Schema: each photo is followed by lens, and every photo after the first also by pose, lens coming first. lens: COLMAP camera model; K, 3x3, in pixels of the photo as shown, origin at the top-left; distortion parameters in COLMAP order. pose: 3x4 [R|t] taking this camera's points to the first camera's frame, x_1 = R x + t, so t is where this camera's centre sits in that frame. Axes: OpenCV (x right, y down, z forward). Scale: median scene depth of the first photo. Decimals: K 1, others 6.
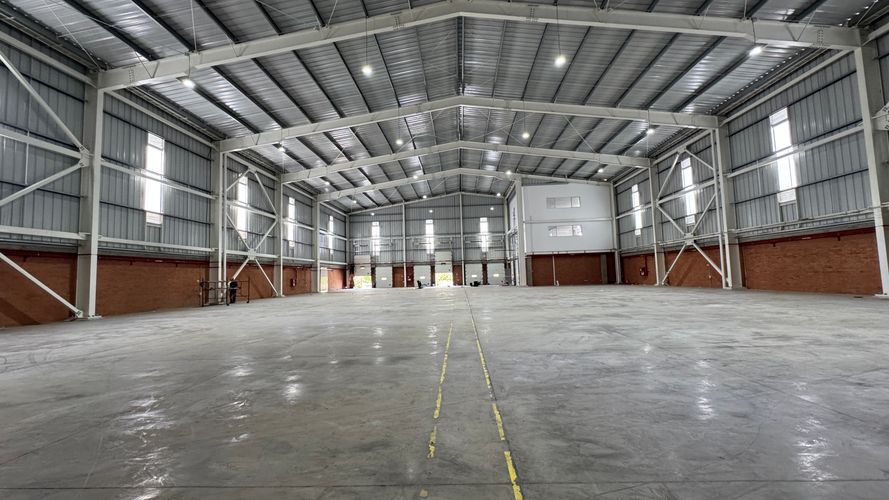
lens RADIAL K [[352.4, 0, 444.5], [0, 352.4, 250.0], [0, 0, 1]] dist [-0.003380, -0.000147]
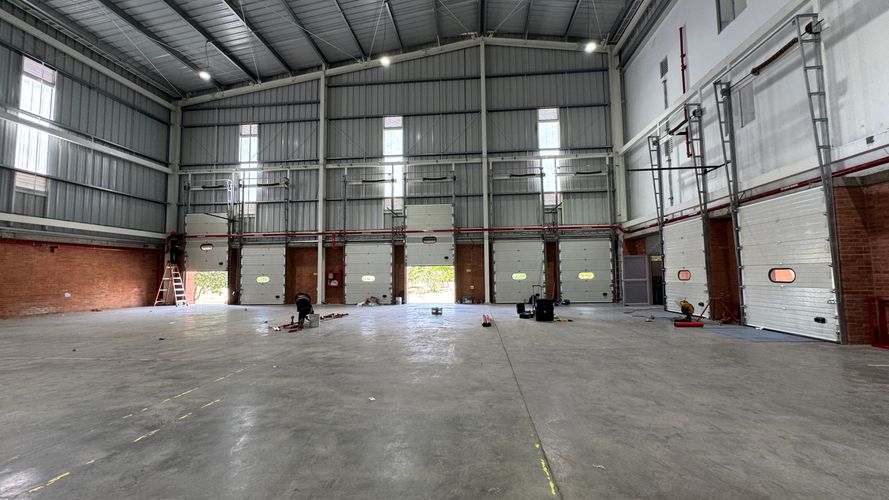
lens RADIAL K [[352.4, 0, 444.5], [0, 352.4, 250.0], [0, 0, 1]] dist [-0.003380, -0.000147]
pose [[0.998277, 0.014765, -0.056794, 0.050014], [-0.014425, 0.999876, 0.006383, 0.075376], [0.056882, -0.005552, 0.998365, 1.050337]]
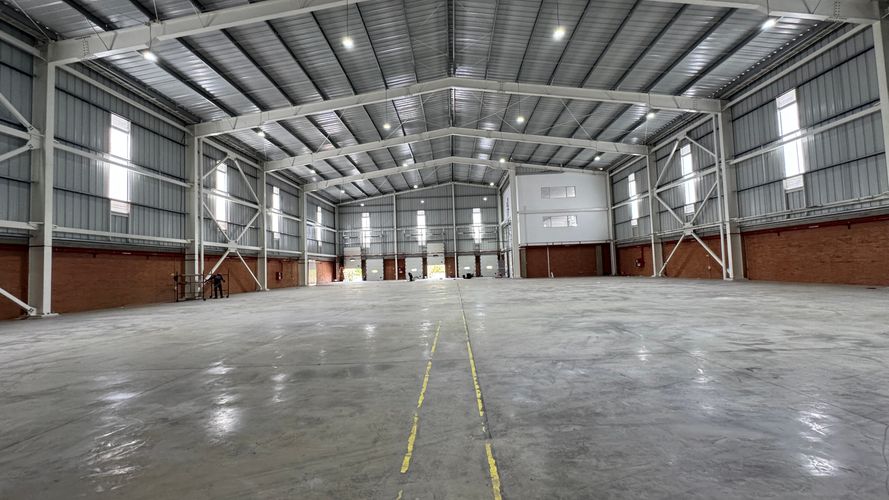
lens RADIAL K [[352.4, 0, 444.5], [0, 352.4, 250.0], [0, 0, 1]] dist [-0.003380, -0.000147]
pose [[0.999810, -0.003606, 0.019176, 0.004857], [0.003184, 0.999754, 0.021947, 0.003004], [-0.019250, -0.021882, 0.999575, 0.035545]]
